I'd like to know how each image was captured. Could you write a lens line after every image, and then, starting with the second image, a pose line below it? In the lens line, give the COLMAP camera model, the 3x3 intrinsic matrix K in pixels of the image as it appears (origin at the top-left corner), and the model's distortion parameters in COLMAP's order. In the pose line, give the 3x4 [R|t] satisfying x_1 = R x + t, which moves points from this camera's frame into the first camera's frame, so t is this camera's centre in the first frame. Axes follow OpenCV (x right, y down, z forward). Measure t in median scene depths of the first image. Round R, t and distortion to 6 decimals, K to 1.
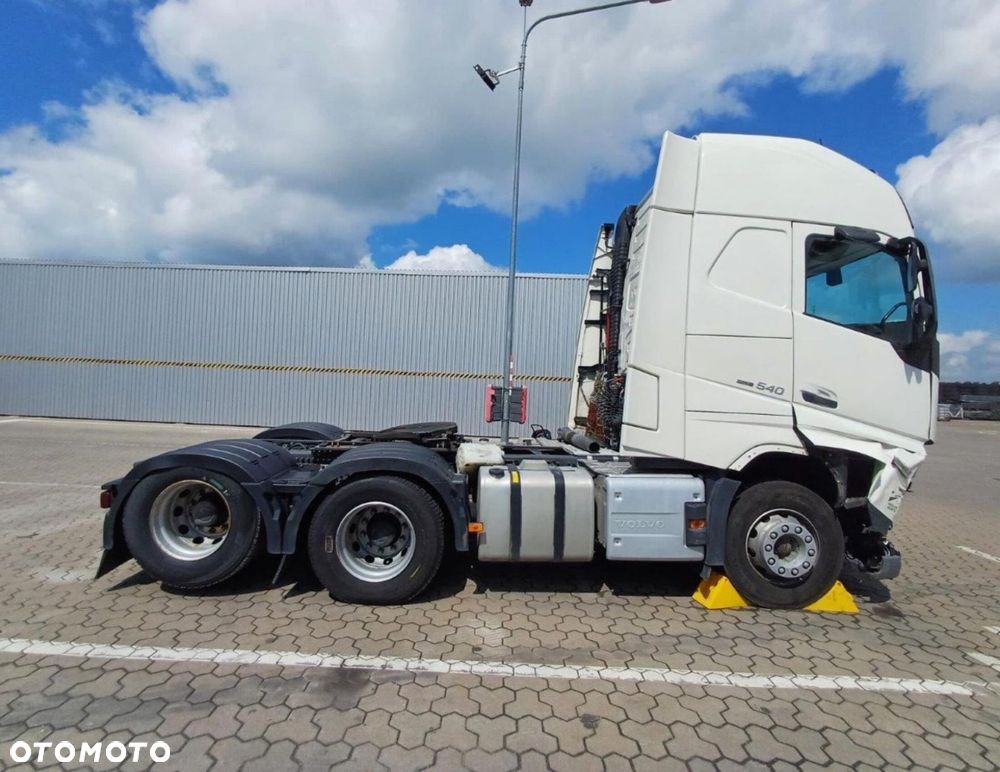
lens RADIAL K [[466.4, 0, 496.3], [0, 466.4, 371.8], [0, 0, 1]] dist [0.014466, -0.006124]
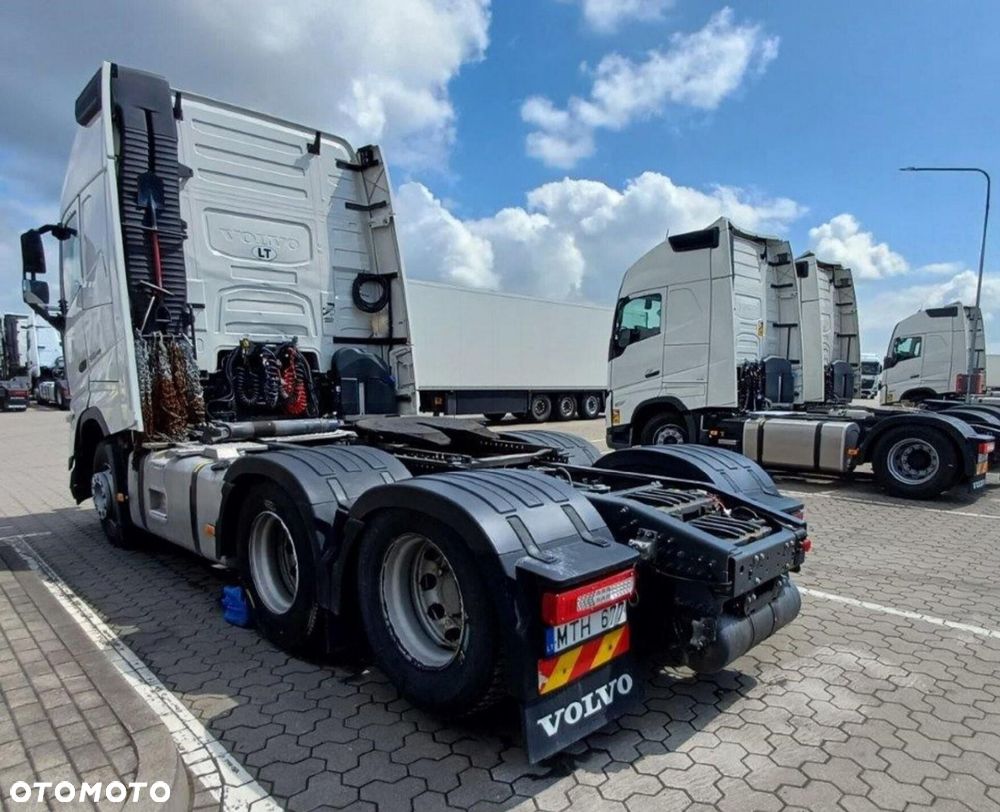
lens RADIAL K [[649.8, 0, 535.9], [0, 649.8, 466.9], [0, 0, 1]] dist [0.010926, -0.002076]
pose [[-0.722908, -0.135959, 0.677435, -1.218368], [-0.053418, 0.988512, 0.141387, 0.045238], [-0.688876, 0.066023, -0.721866, 2.062332]]
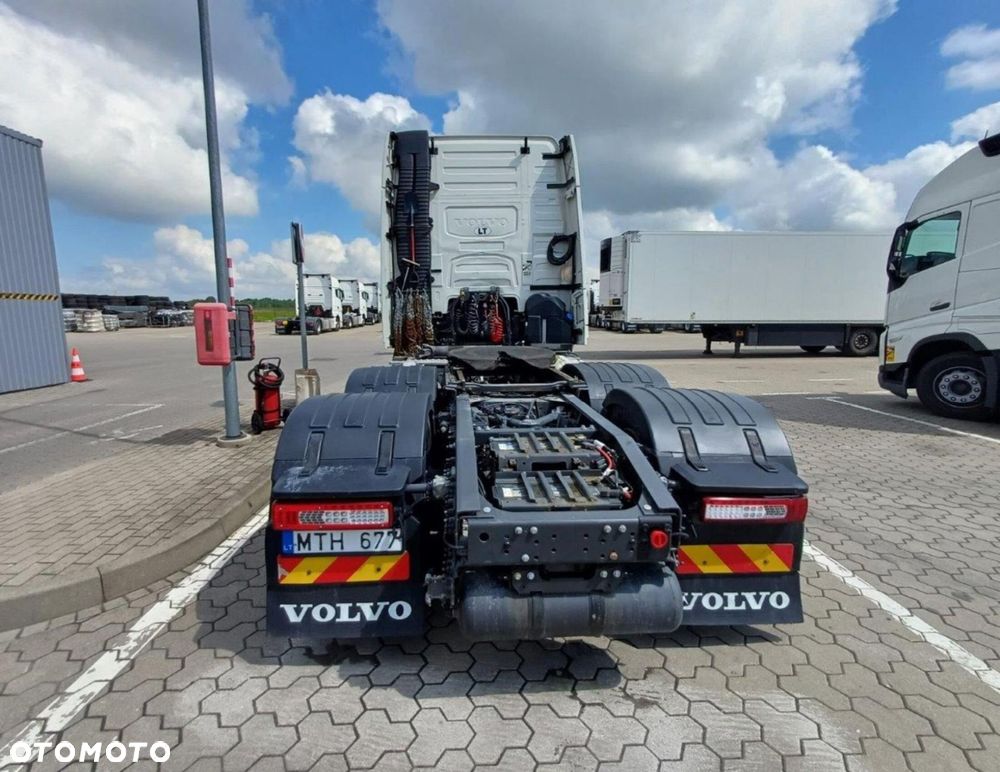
lens RADIAL K [[466.4, 0, 485.7], [0, 466.4, 377.2], [0, 0, 1]] dist [0.014466, -0.006124]
pose [[-0.040109, -0.170956, 0.984462, -1.328105], [-0.024240, 0.985131, 0.170085, 0.019774], [-0.998901, -0.017041, -0.043656, 1.385621]]
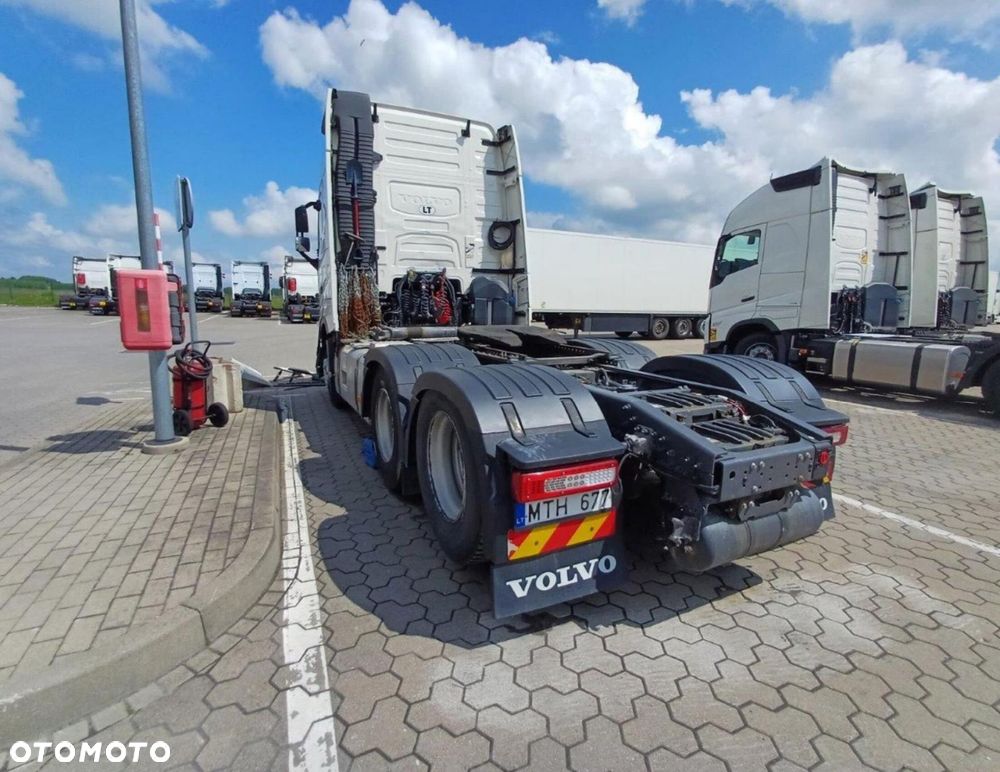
lens RADIAL K [[466.4, 0, 493.3], [0, 466.4, 373.7], [0, 0, 1]] dist [0.014466, -0.006124]
pose [[-0.428525, -0.176230, 0.886177, -1.238824], [-0.055846, 0.984085, 0.168696, 0.064389], [-0.901802, 0.022801, -0.431547, 1.844870]]
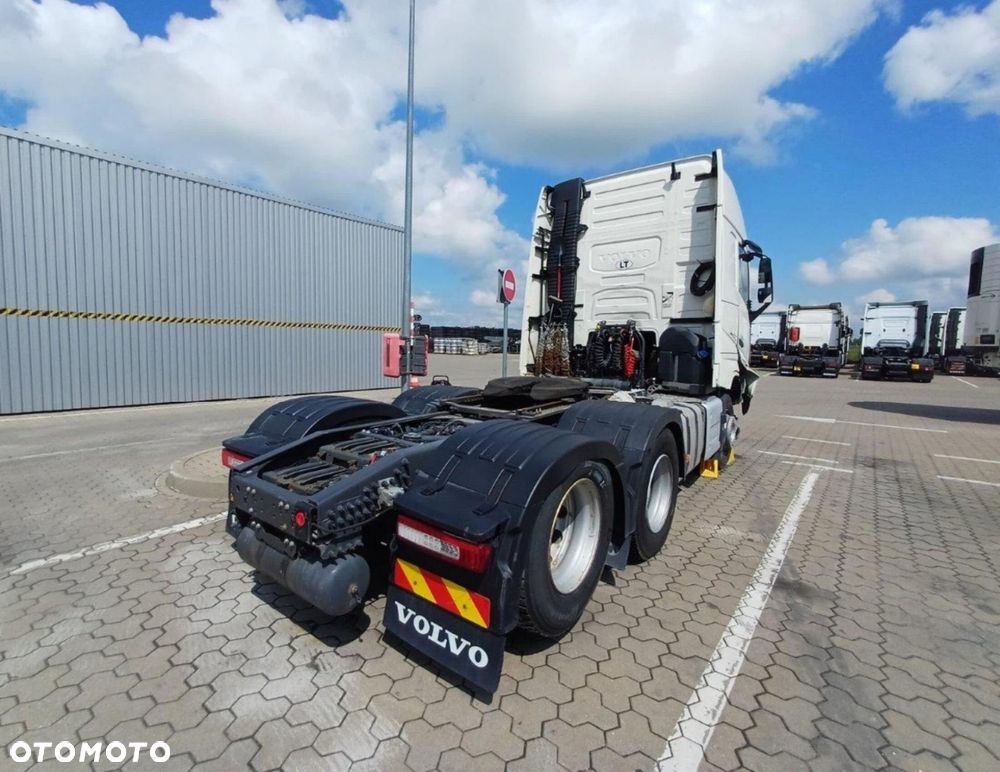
lens RADIAL K [[466.4, 0, 492.9], [0, 466.4, 372.5], [0, 0, 1]] dist [0.014466, -0.006124]
pose [[0.616922, -0.071934, 0.783730, -1.200394], [-0.024168, 0.993613, 0.110222, -0.002858], [-0.786653, -0.086939, 0.611243, 0.651077]]
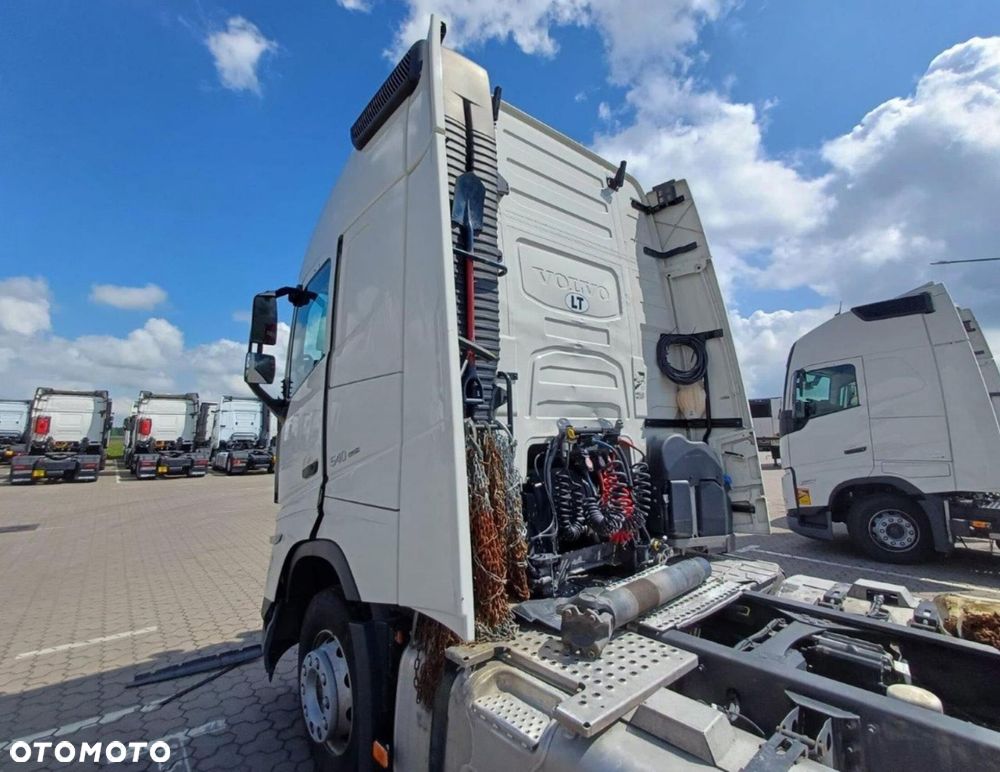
lens RADIAL K [[466.4, 0, 485.8], [0, 466.4, 369.4], [0, 0, 1]] dist [0.014466, -0.006124]
pose [[-0.632567, 0.081218, 0.770235, -0.086552], [-0.040866, 0.989601, -0.137911, 0.016655], [-0.773427, -0.118715, -0.622670, 1.933904]]
